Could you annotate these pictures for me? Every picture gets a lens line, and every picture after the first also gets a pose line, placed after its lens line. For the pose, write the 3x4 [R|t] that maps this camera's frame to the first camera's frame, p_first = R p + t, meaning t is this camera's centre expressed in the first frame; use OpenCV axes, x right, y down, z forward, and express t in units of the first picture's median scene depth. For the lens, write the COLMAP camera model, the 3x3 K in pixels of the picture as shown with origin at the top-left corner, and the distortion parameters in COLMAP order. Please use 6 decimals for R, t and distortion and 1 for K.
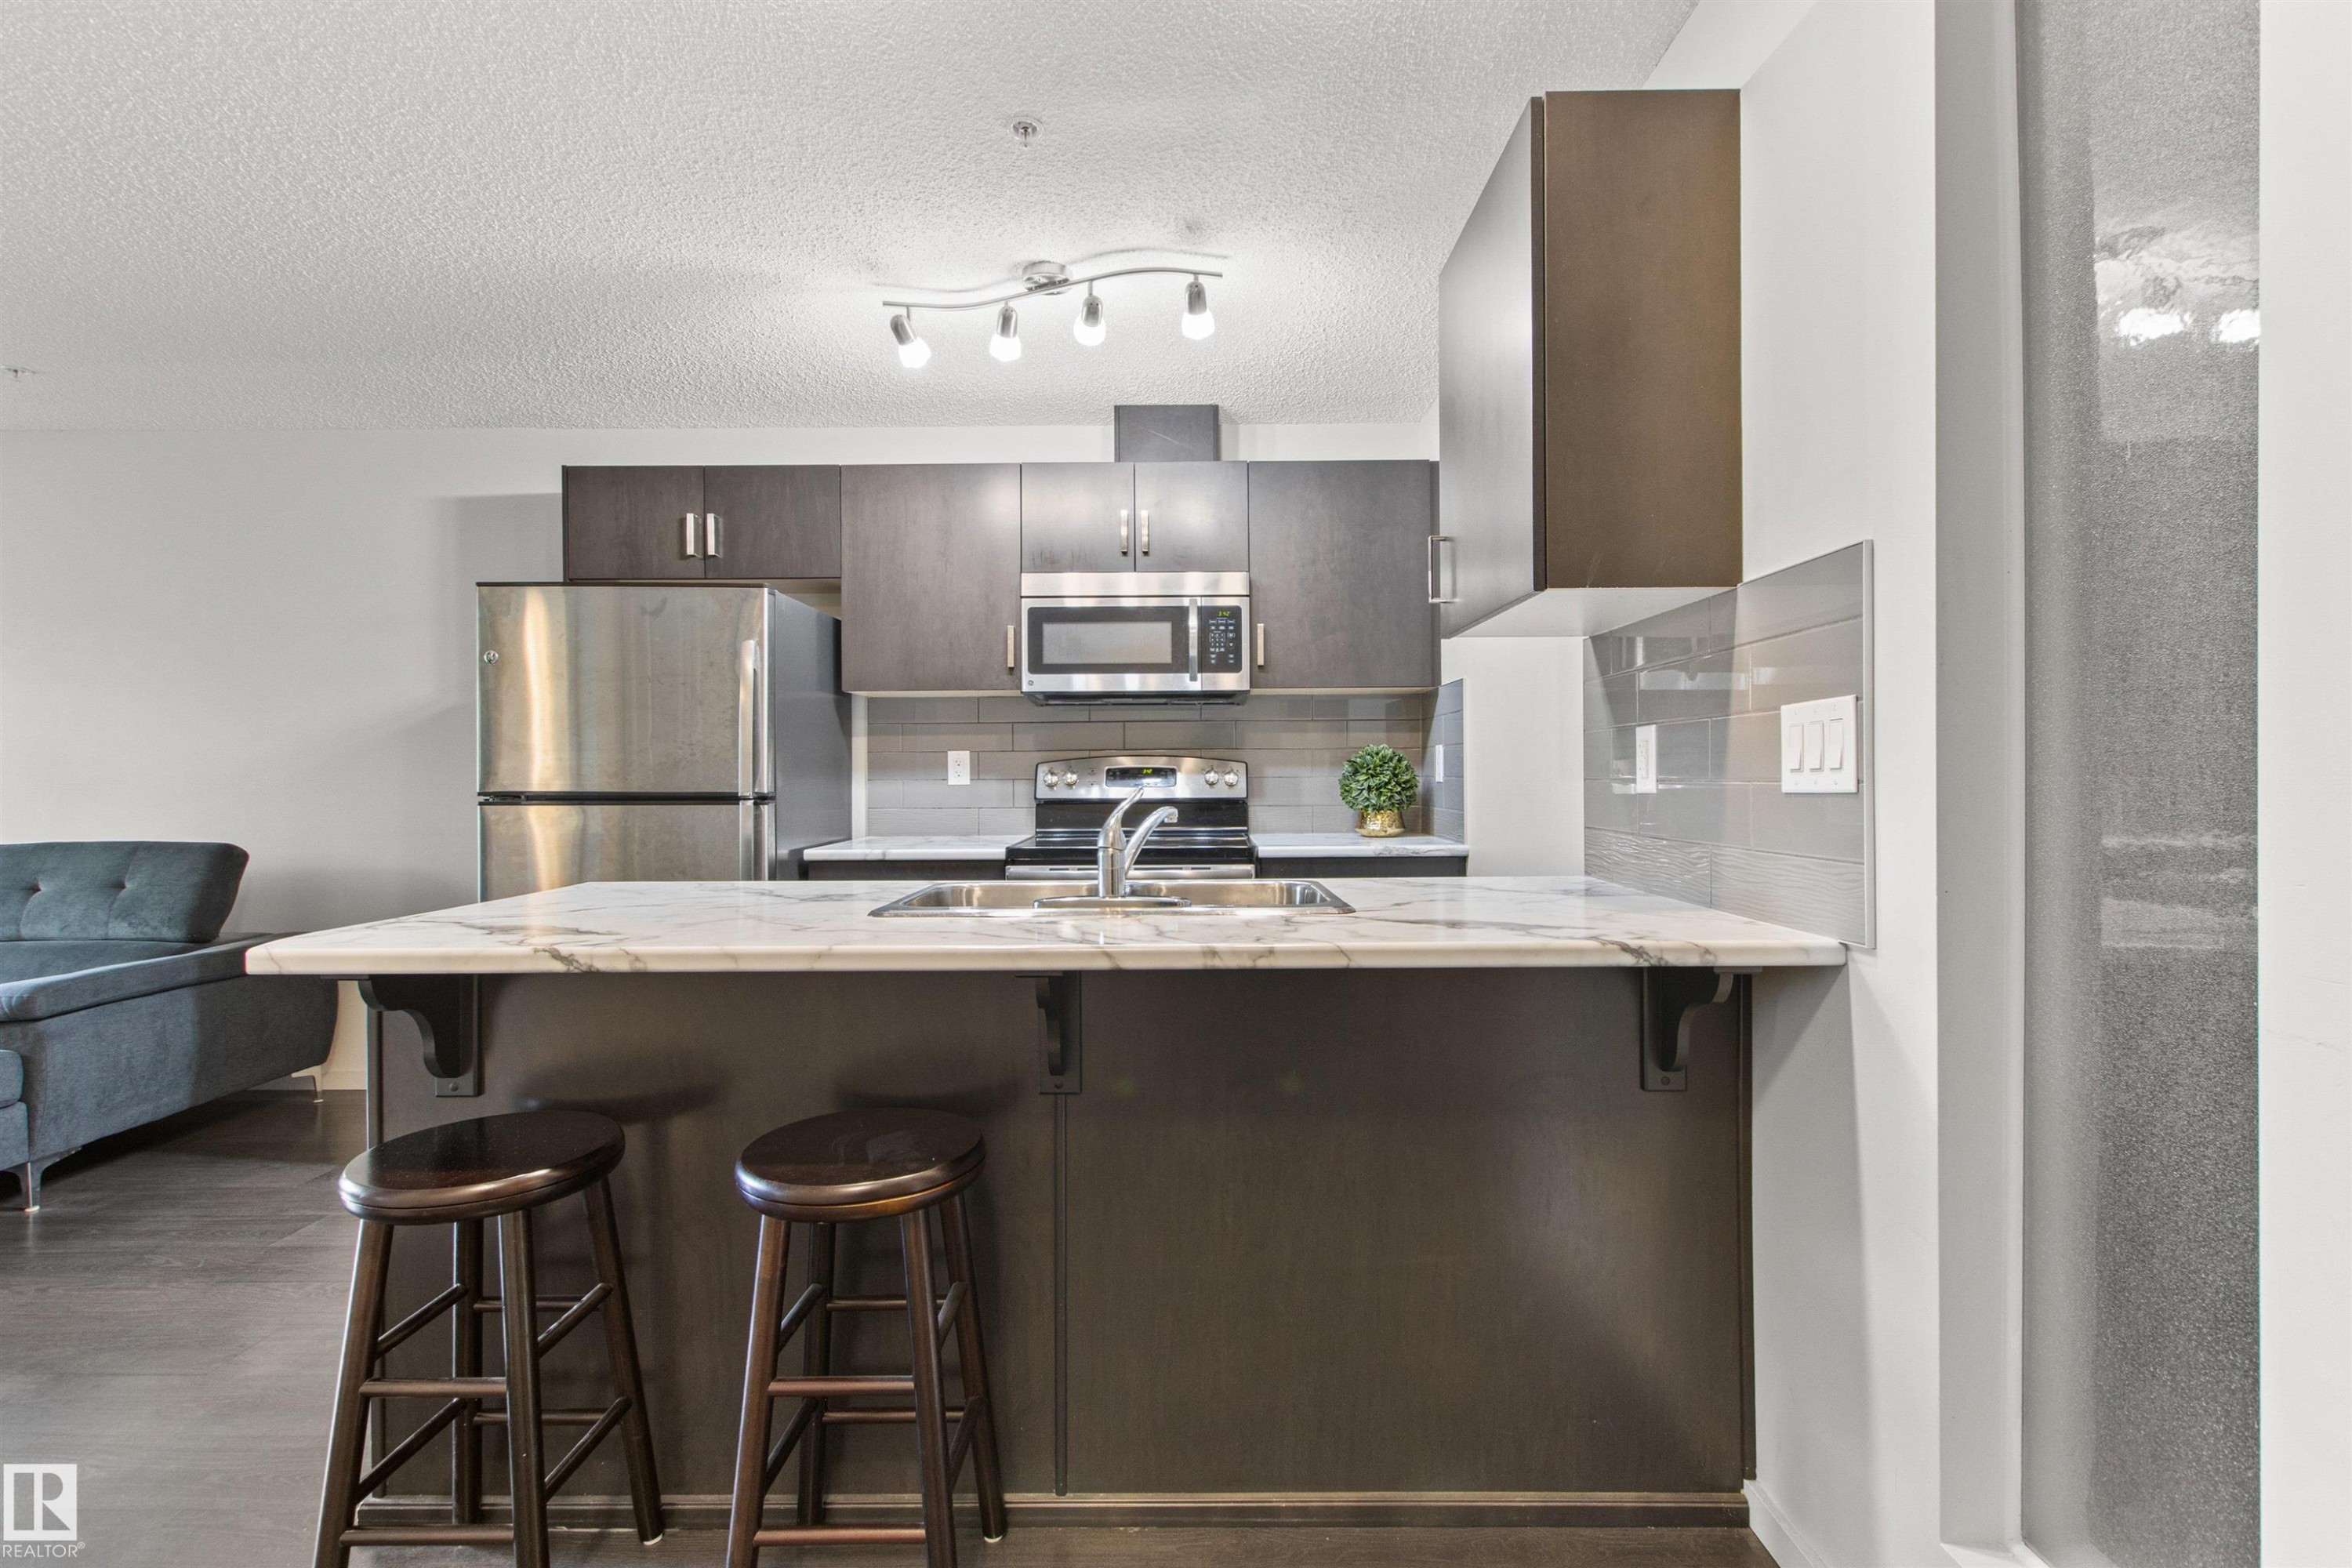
lens RADIAL K [[1083.9, 0, 1176.0], [0, 1083.9, 784.0], [0, 0, 1]] dist [0.001443, -0.000407]
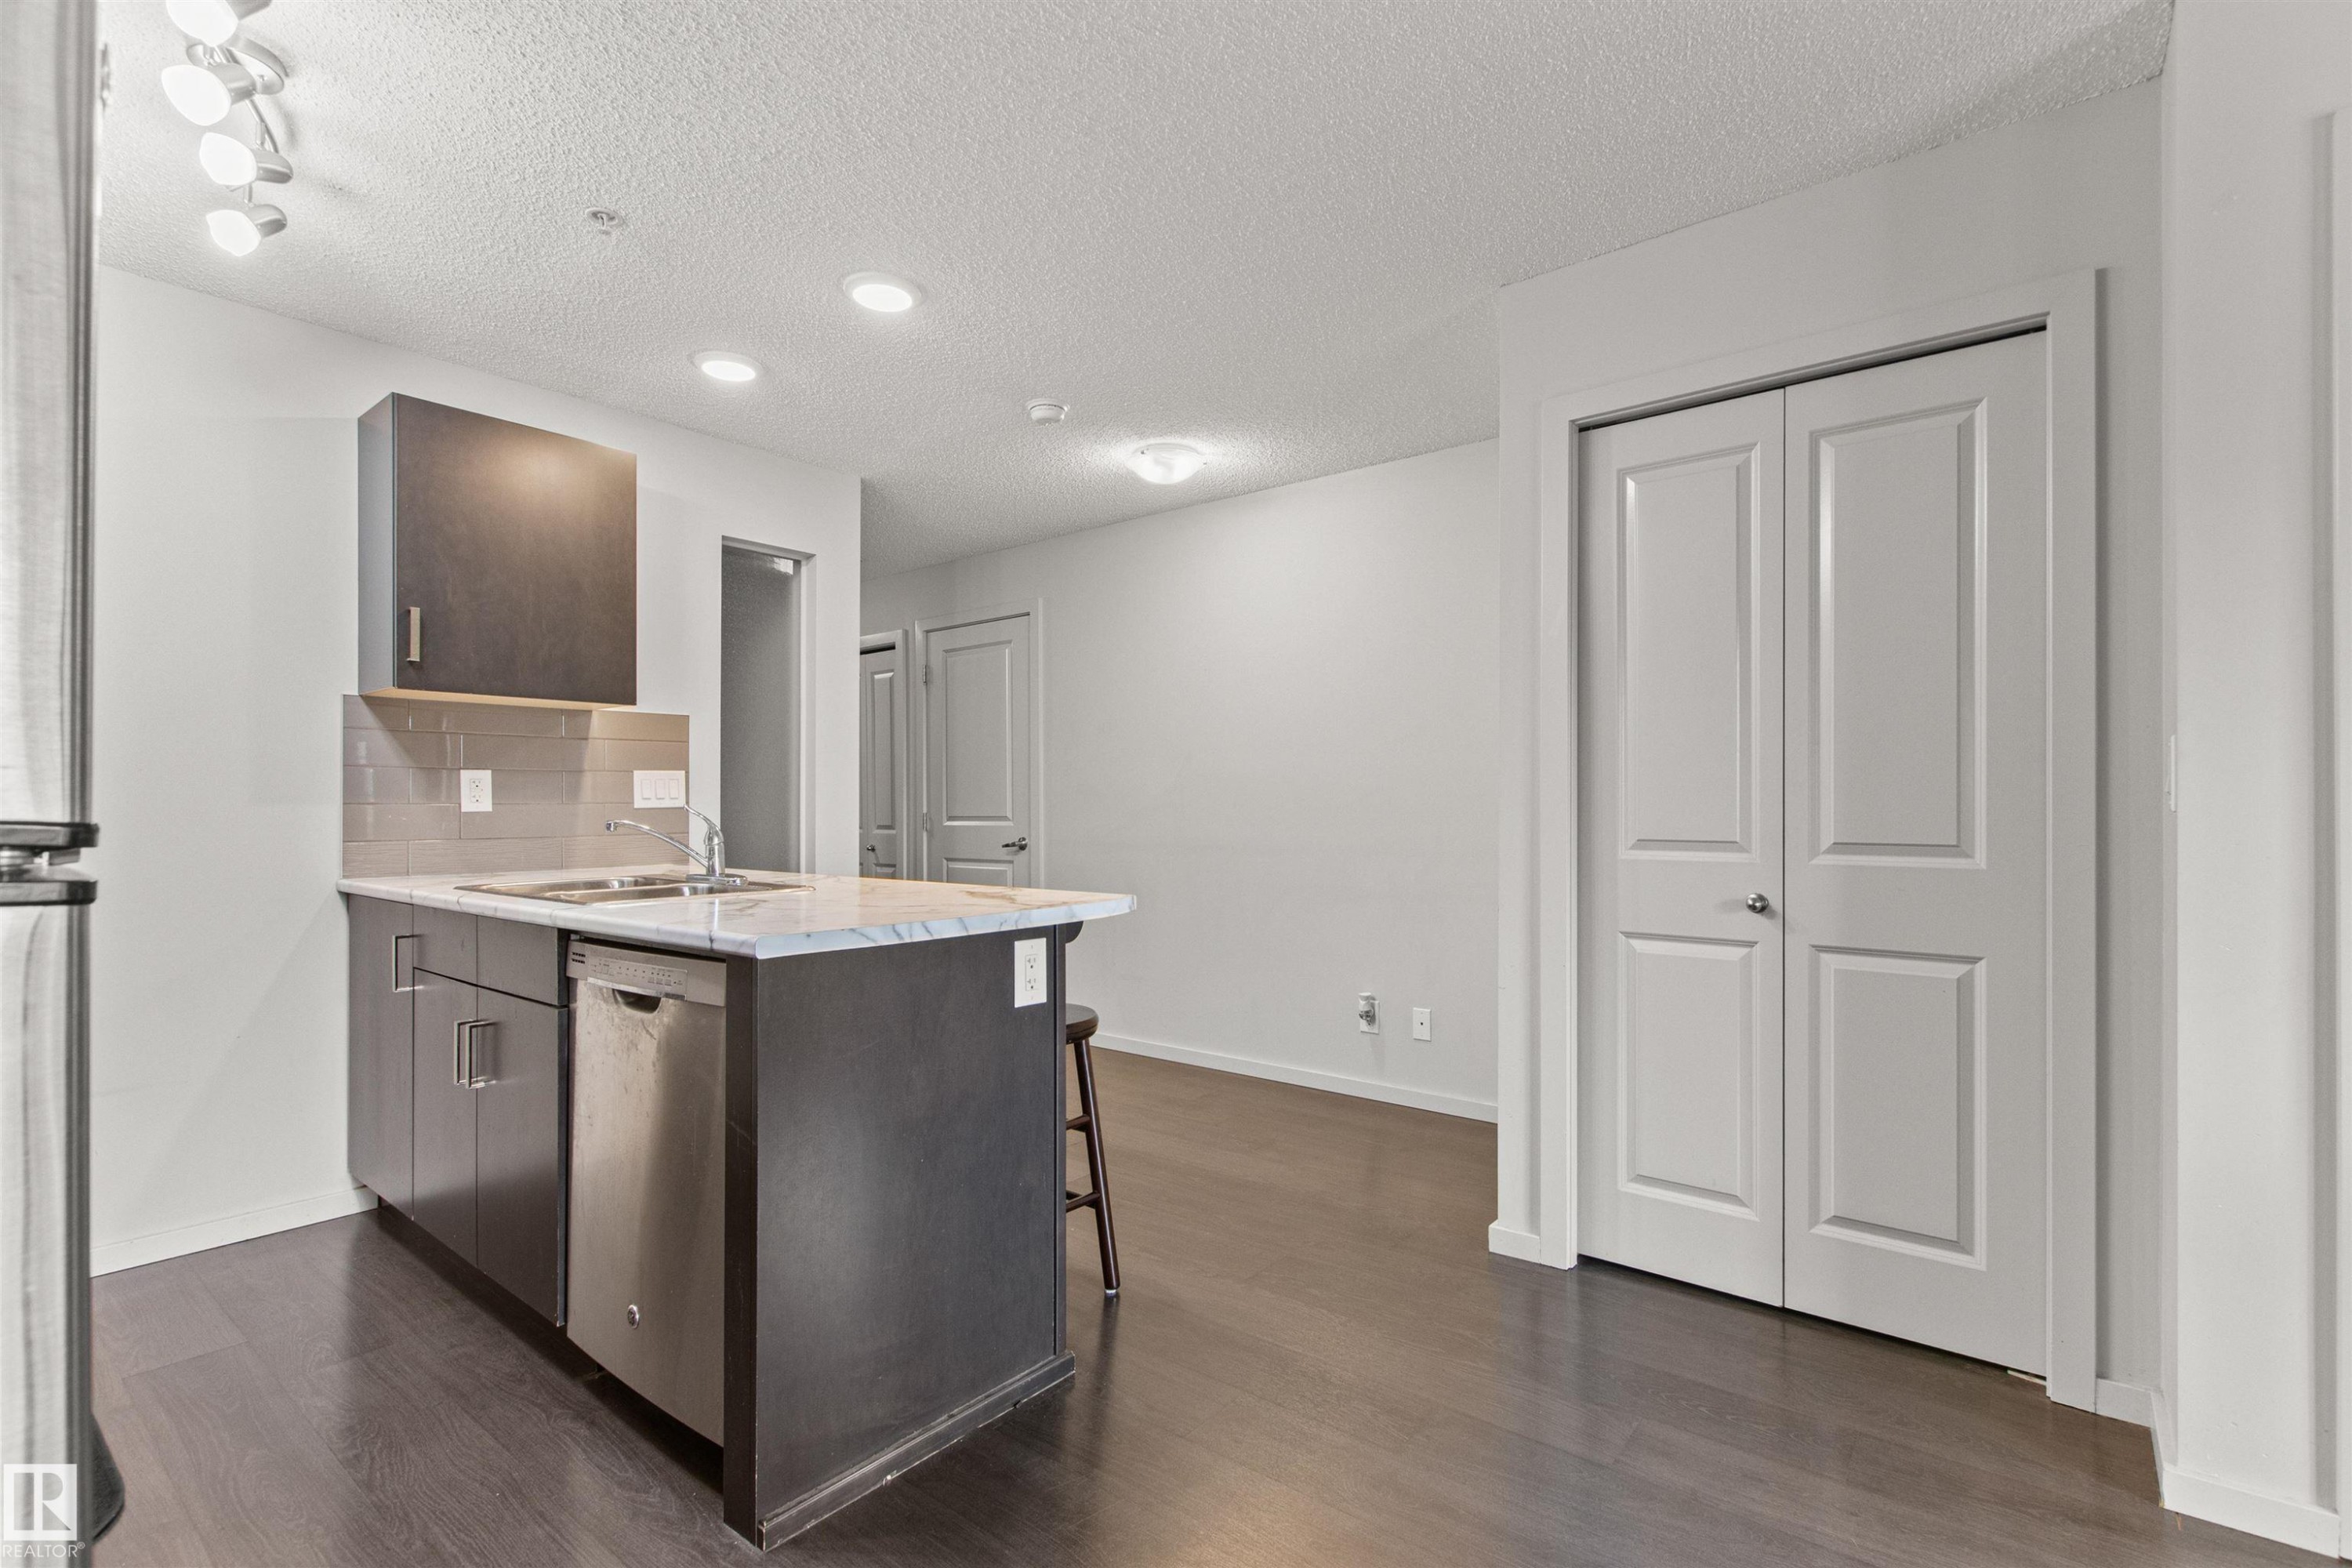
lens RADIAL K [[1070.0, 0, 1174.7], [0, 1070.0, 802.3], [0, 0, 1]] dist [0.000359, -0.000781]
pose [[-0.781816, 0.010571, 0.623420, -0.757115], [0.013822, 0.999904, 0.000379, 0.004685], [-0.623356, 0.008913, -0.781887, 0.887498]]
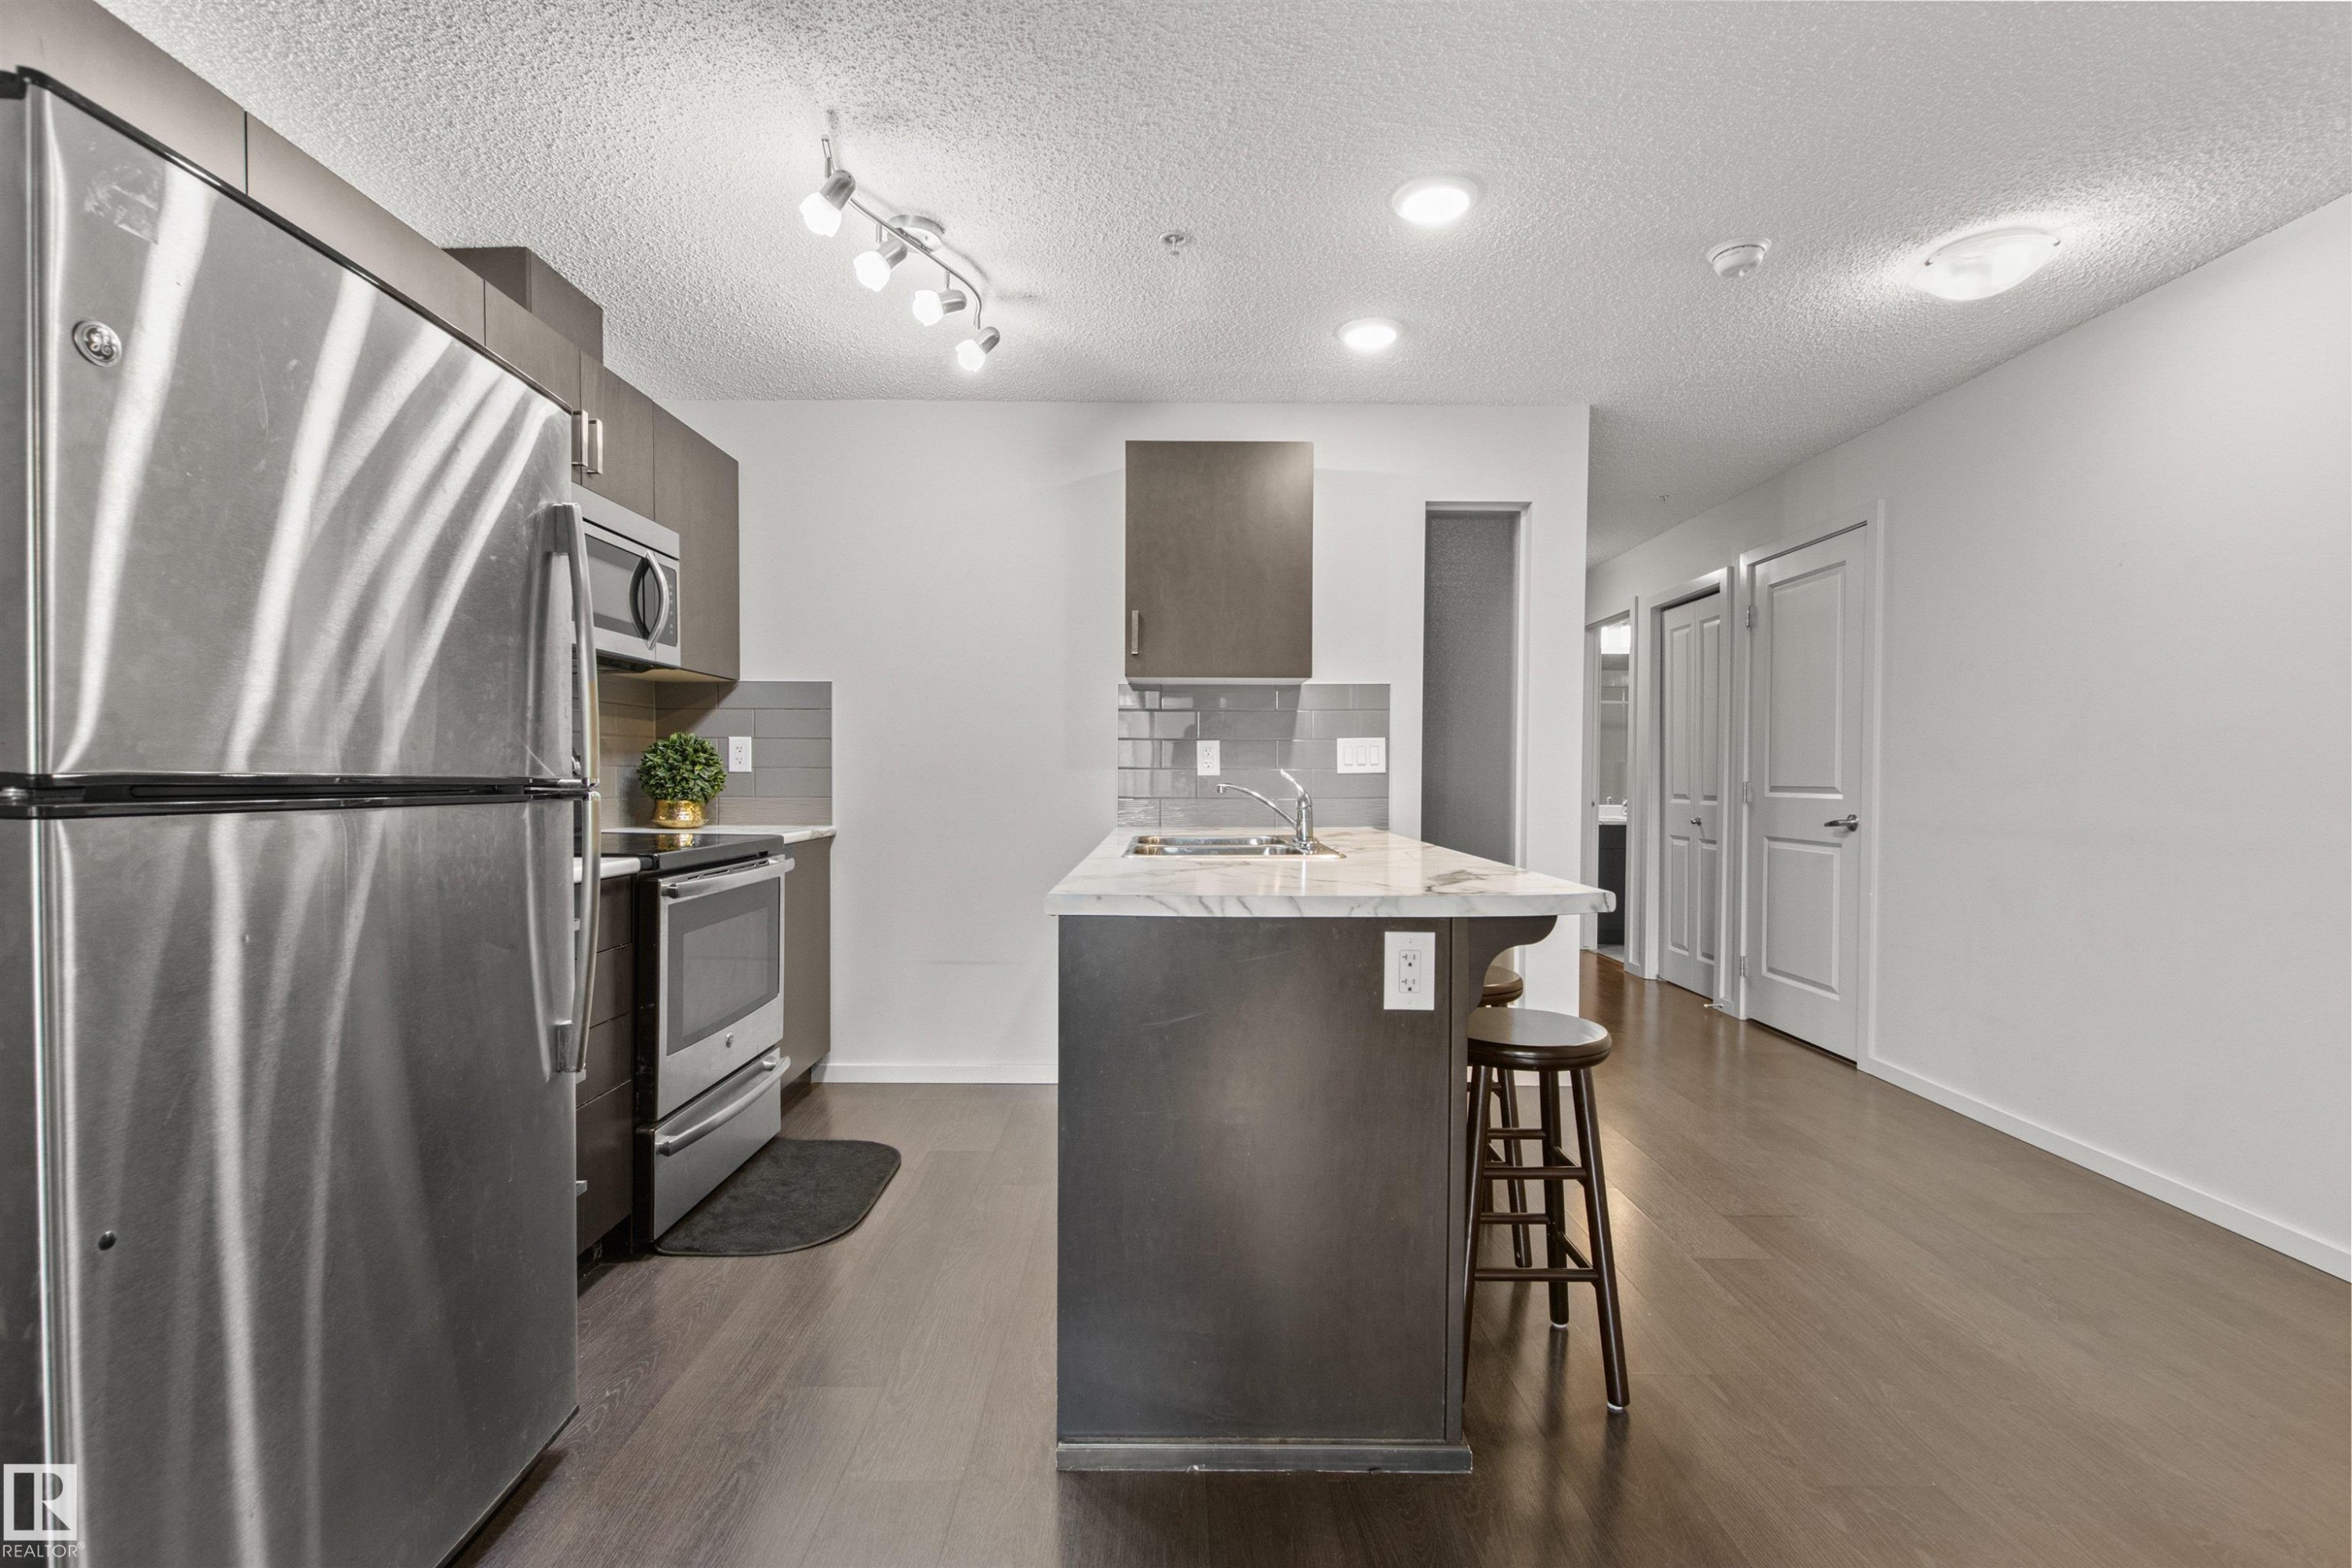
lens RADIAL K [[1070.0, 0, 1174.7], [0, 1070.0, 802.3], [0, 0, 1]] dist [0.000359, -0.000781]
pose [[-0.008042, -0.020128, 0.999765, -0.811801], [0.006948, 0.999772, 0.020184, 0.009445], [-0.999944, 0.007109, -0.007900, 0.597875]]
